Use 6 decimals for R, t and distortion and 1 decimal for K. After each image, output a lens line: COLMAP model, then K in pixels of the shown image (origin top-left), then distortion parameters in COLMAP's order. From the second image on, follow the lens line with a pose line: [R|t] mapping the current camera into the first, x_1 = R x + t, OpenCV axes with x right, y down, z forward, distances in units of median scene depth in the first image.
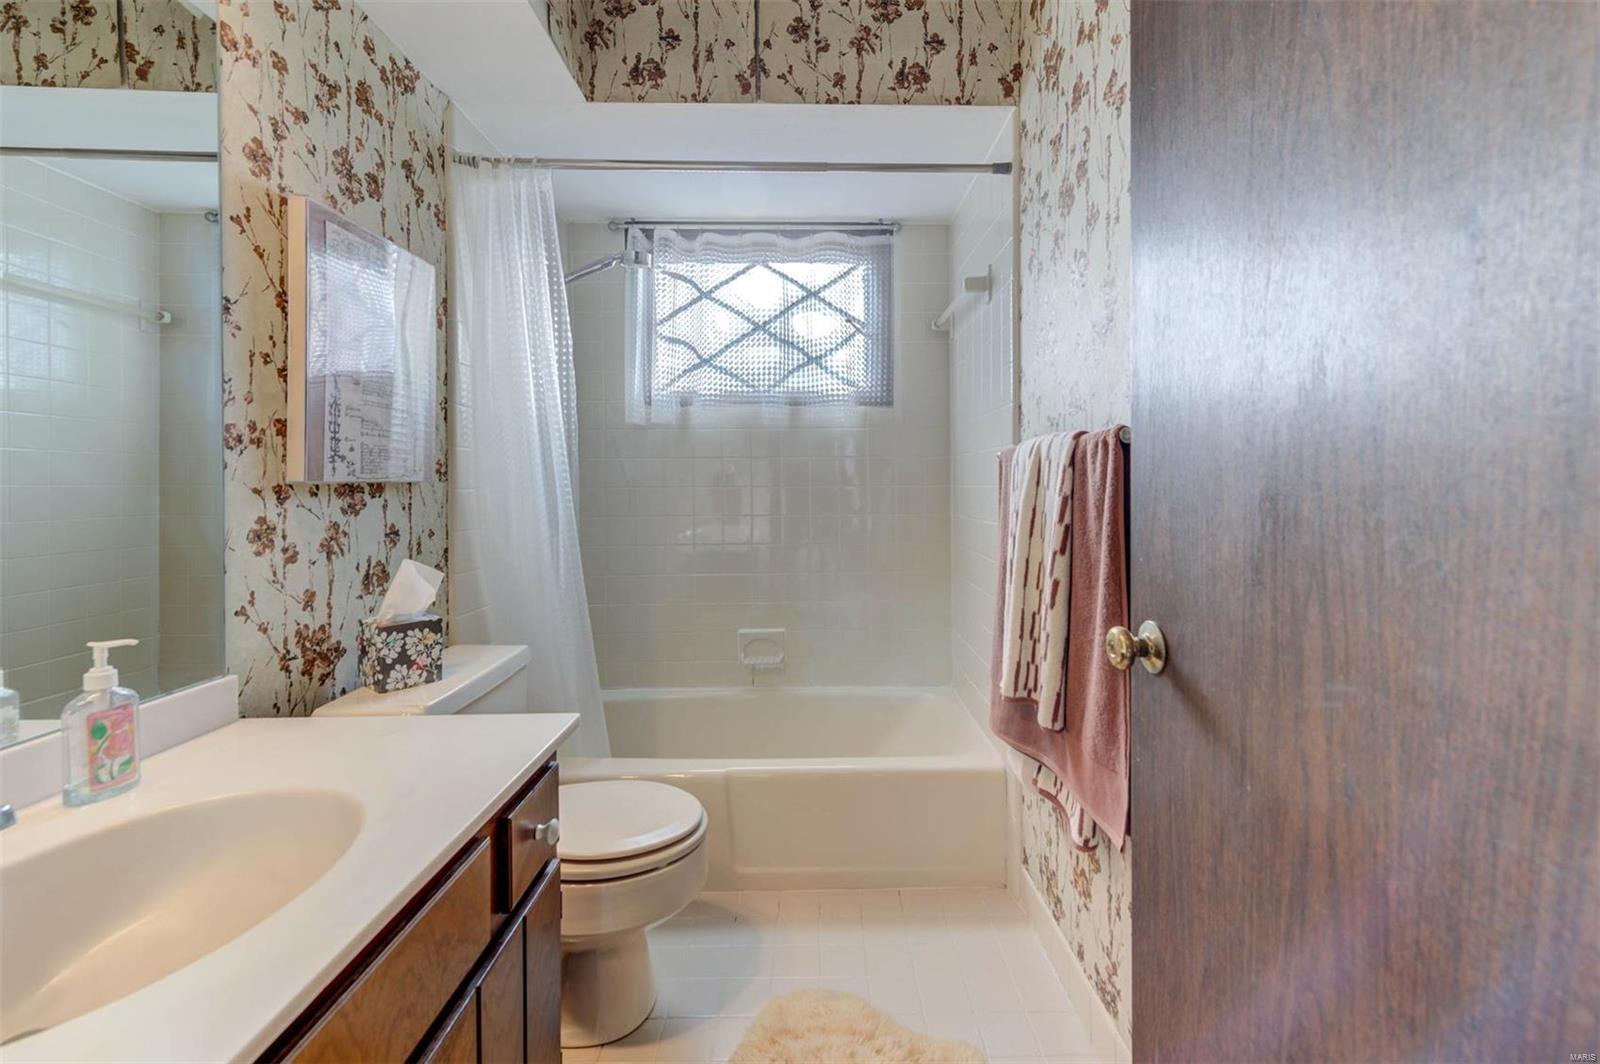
lens RADIAL K [[656.7, 0, 805.2], [0, 656.7, 490.0], [0, 0, 1]] dist [0.020951, -0.003530]
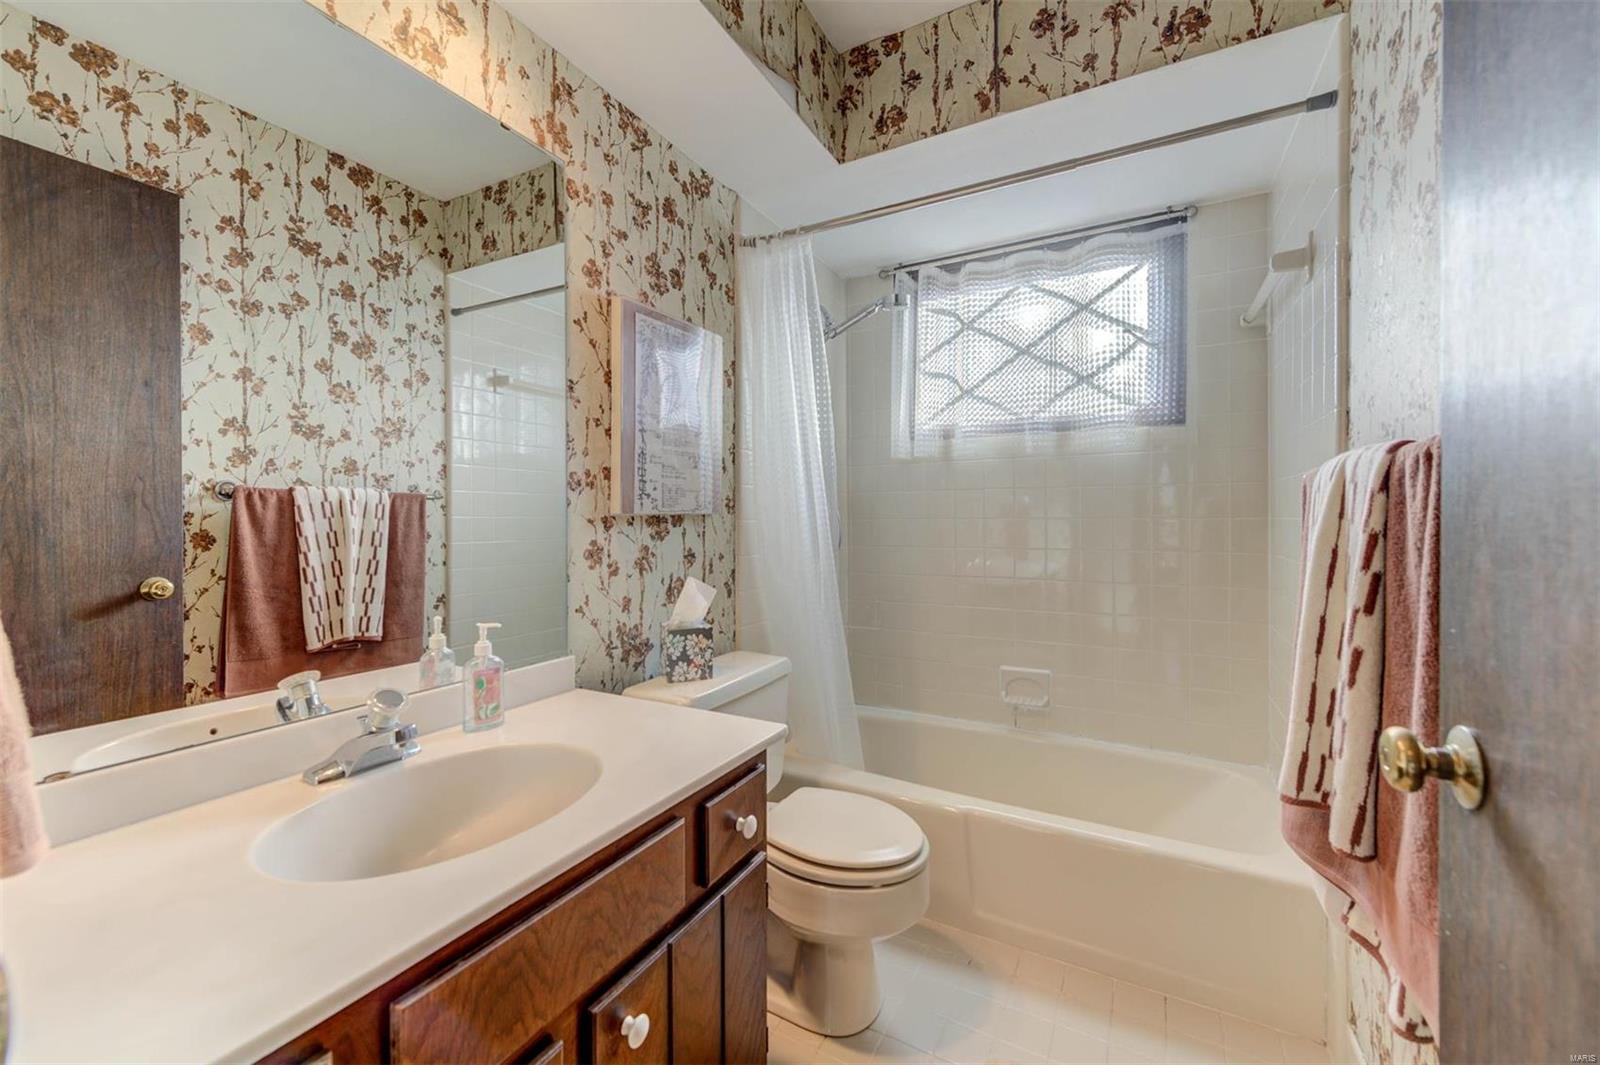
lens RADIAL K [[625.9, 0, 800.2], [0, 625.9, 522.1], [0, 0, 1]] dist [0.019869, -0.003992]
pose [[0.877686, 0.005043, -0.479210, 0.128160], [-0.004438, 0.999987, 0.002395, -0.000956], [0.479216, 0.000024, 0.877697, 0.070188]]
